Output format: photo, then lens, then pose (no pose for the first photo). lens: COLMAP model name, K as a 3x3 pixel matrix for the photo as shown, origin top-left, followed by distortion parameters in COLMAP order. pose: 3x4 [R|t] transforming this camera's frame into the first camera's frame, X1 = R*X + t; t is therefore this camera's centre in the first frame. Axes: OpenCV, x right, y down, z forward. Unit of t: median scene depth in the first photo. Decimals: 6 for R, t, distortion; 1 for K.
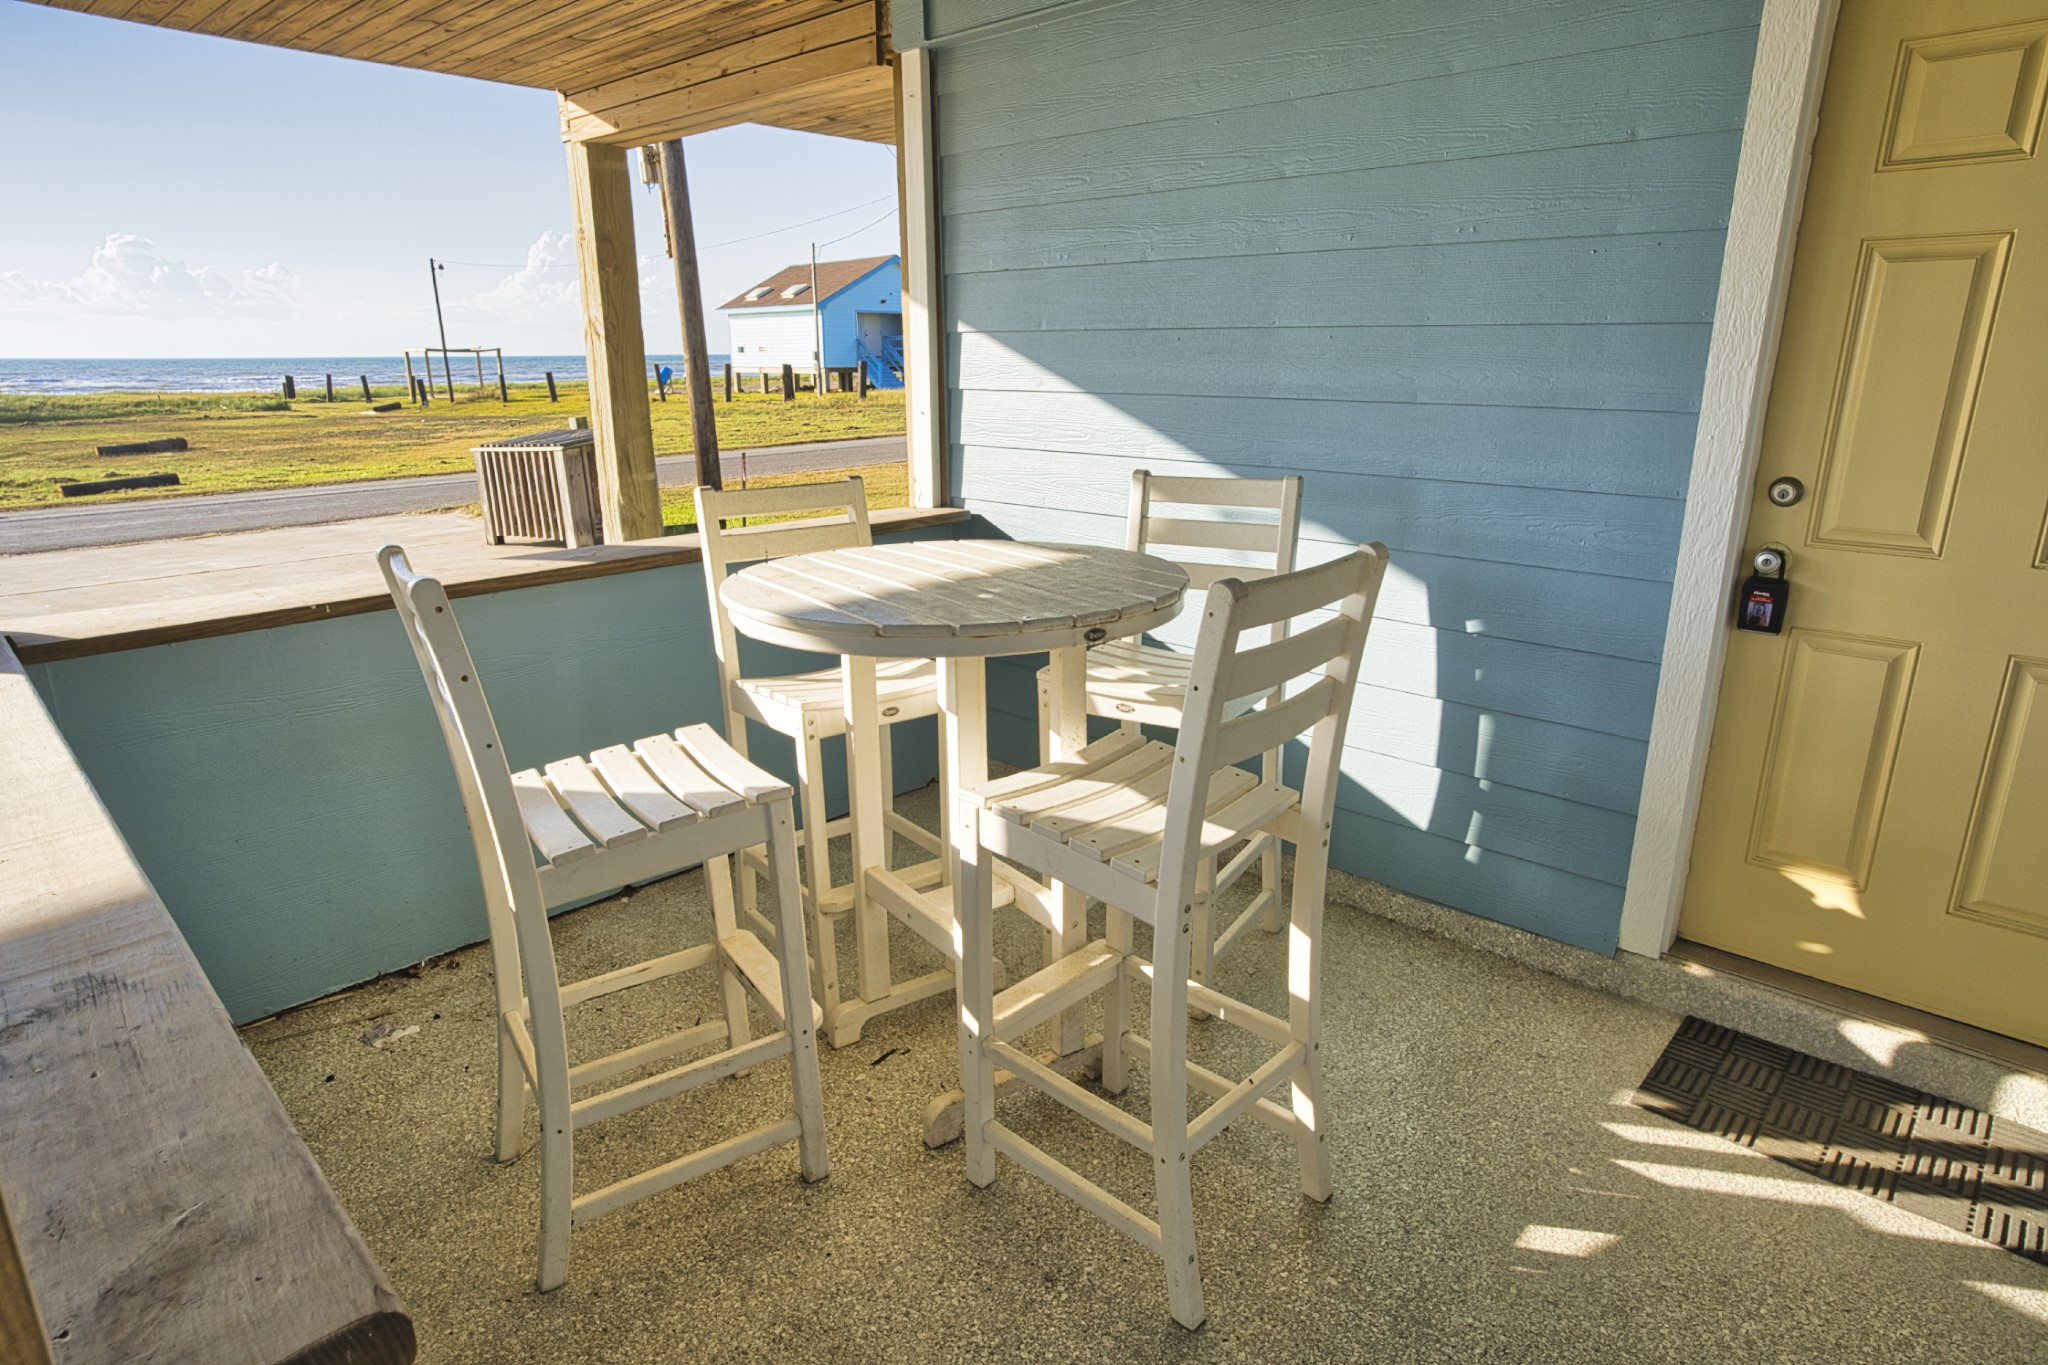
lens RADIAL K [[1164.5, 0, 1024.5], [0, 1164.5, 675.9], [0, 0, 1]] dist [-0.034937, 0.028105]
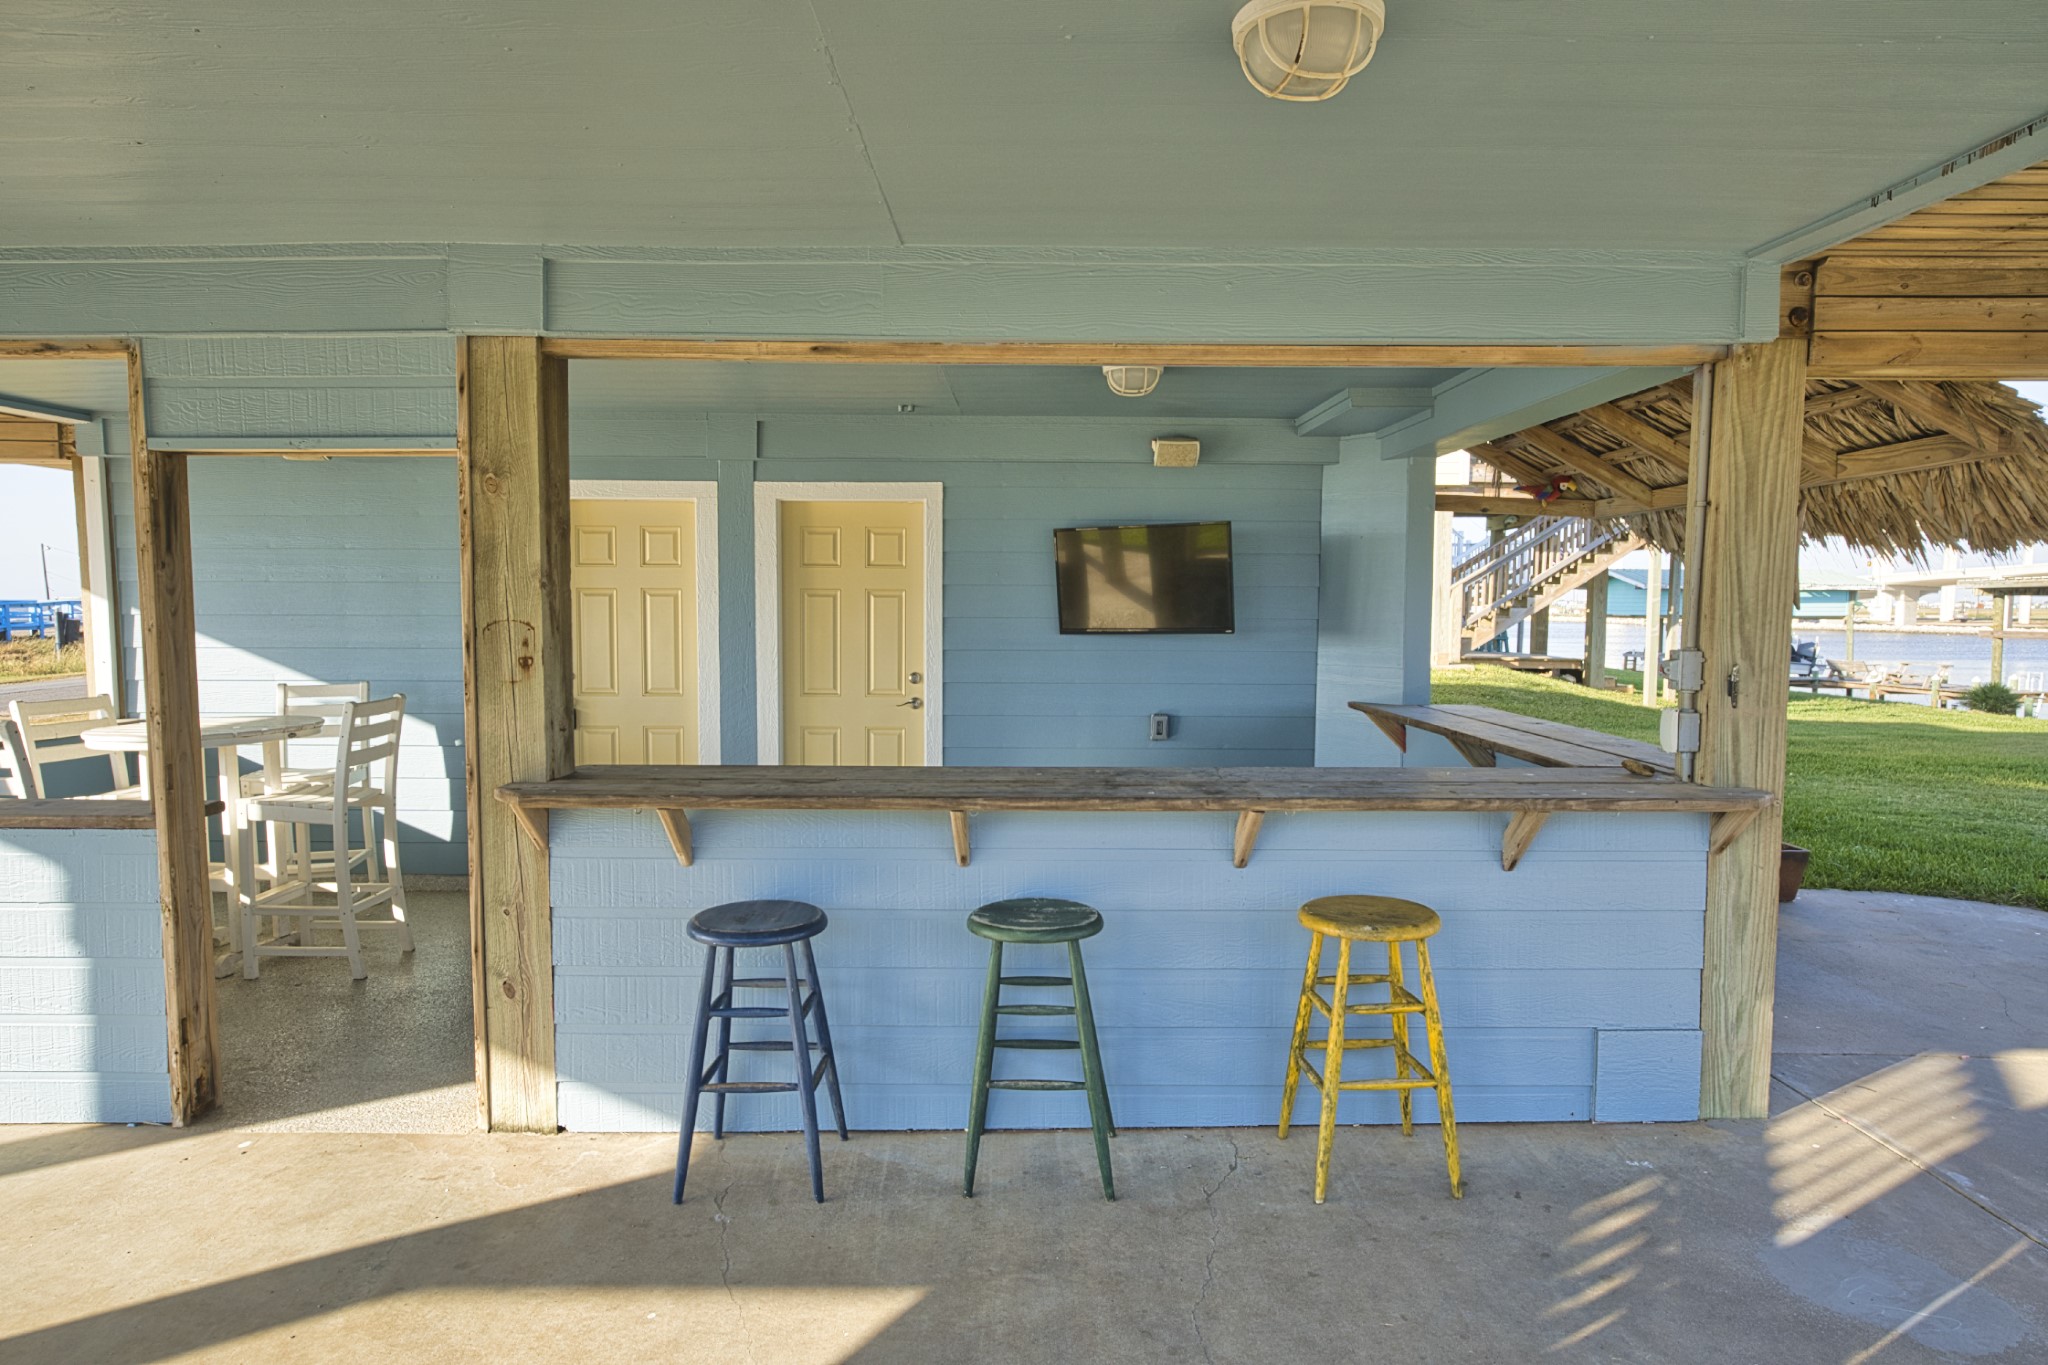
lens RADIAL K [[1164.5, 0, 1015.7], [0, 1164.5, 684.4], [0, 0, 1]] dist [-0.034937, 0.028105]
pose [[0.726111, -0.044105, 0.686162, -0.372961], [0.180103, 0.975297, -0.127899, 0.334600], [-0.663571, 0.216449, 0.716117, -1.382724]]
